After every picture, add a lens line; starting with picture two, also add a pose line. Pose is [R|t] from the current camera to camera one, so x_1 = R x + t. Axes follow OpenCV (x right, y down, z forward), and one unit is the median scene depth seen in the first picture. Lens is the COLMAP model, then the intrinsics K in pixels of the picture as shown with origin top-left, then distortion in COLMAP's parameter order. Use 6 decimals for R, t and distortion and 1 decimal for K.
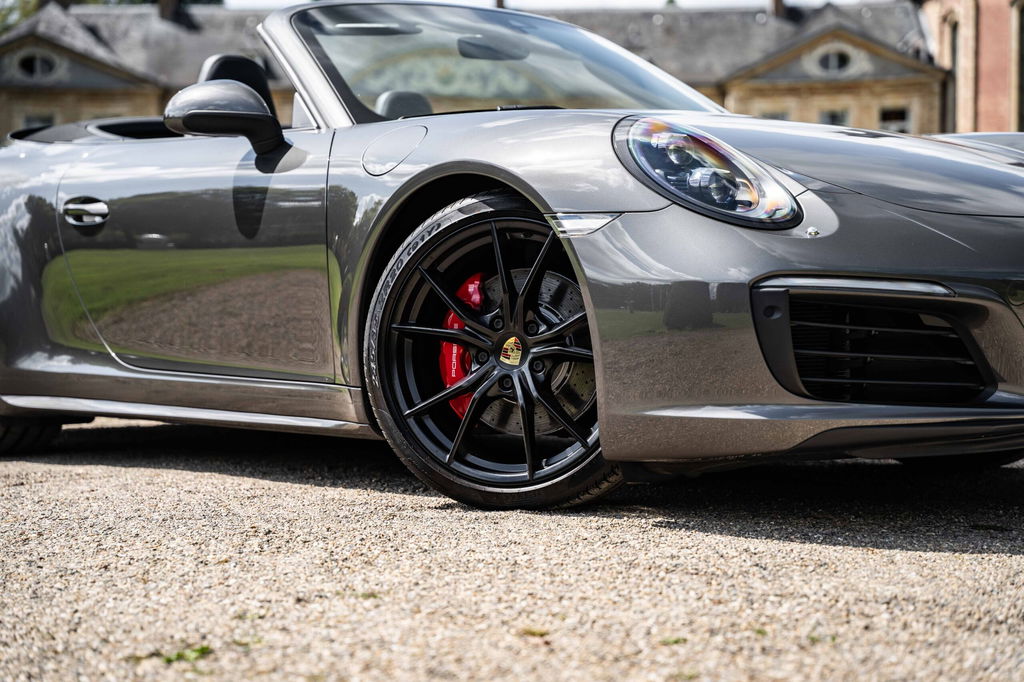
lens RADIAL K [[1923.6, 0, 513.0], [0, 1923.6, 343.2], [0, 0, 1]] dist [0.354944, 0.000000]
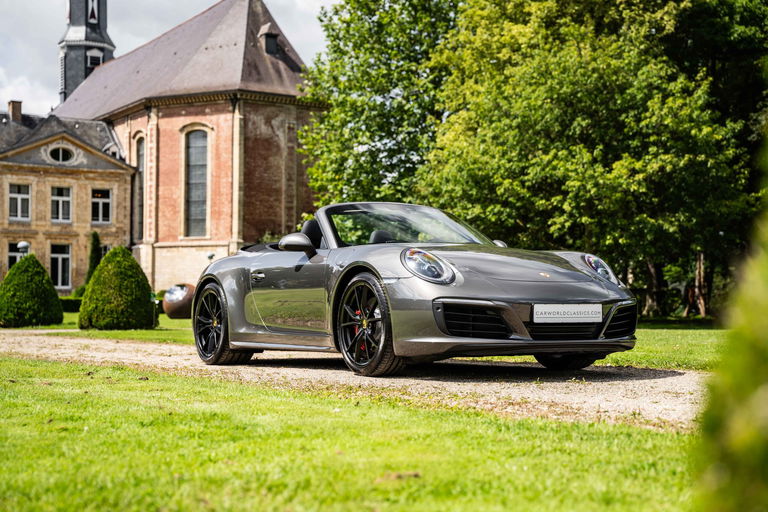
lens RADIAL K [[1148.9, 0, 385.8], [0, 1148.9, 259.9], [0, 0, 1]] dist [0.205329, 0.000000]
pose [[0.868928, 0.042308, 0.493126, -1.150700], [-0.006935, 0.997283, -0.073343, 0.014794], [-0.494889, 0.060310, 0.866860, 2.038327]]
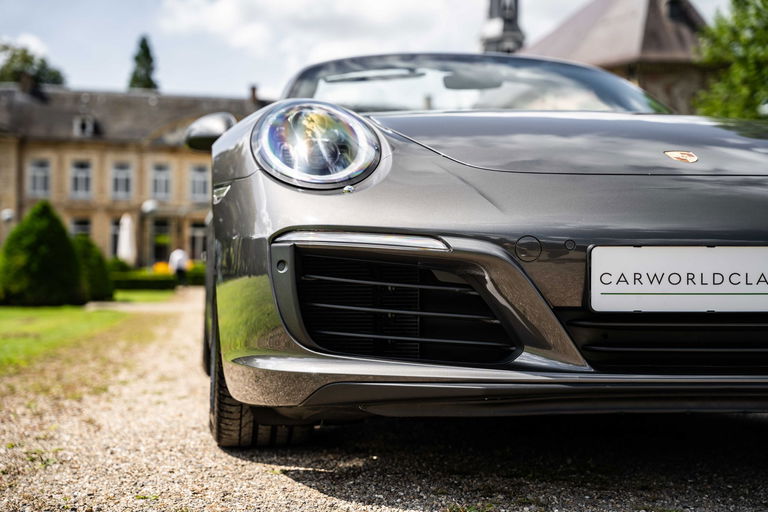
lens RADIAL K [[1071.4, 0, 389.8], [0, 1071.4, 261.0], [0, 0, 1]] dist [0.213037, 0.000000]
pose [[0.990231, 0.023320, 0.137473, -0.304084], [-0.016511, 0.998589, -0.050464, -0.014786], [-0.138456, 0.047702, 0.989219, 2.930813]]
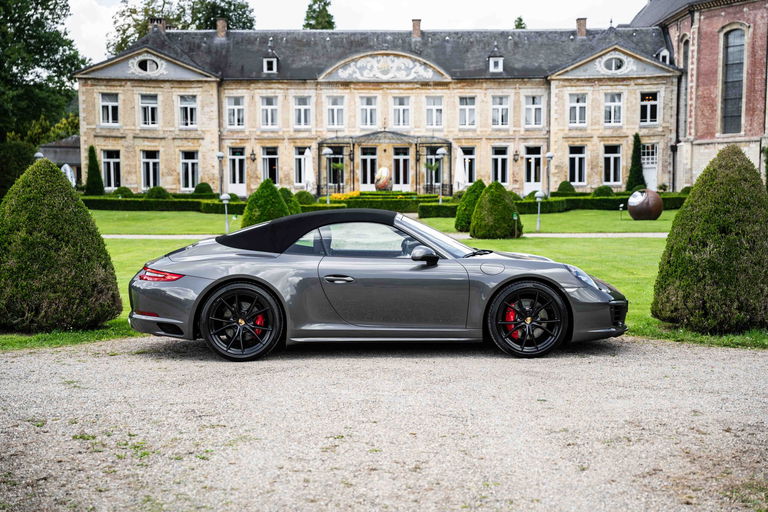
lens RADIAL K [[1181.0, 0, 382.4], [0, 1181.0, 259.1], [0, 0, 1]] dist [0.274494, 0.000000]
pose [[0.999381, 0.010837, -0.033460, 0.013314], [-0.009690, 0.999366, 0.034257, -0.186148], [0.033810, -0.033912, 0.998853, -0.932287]]
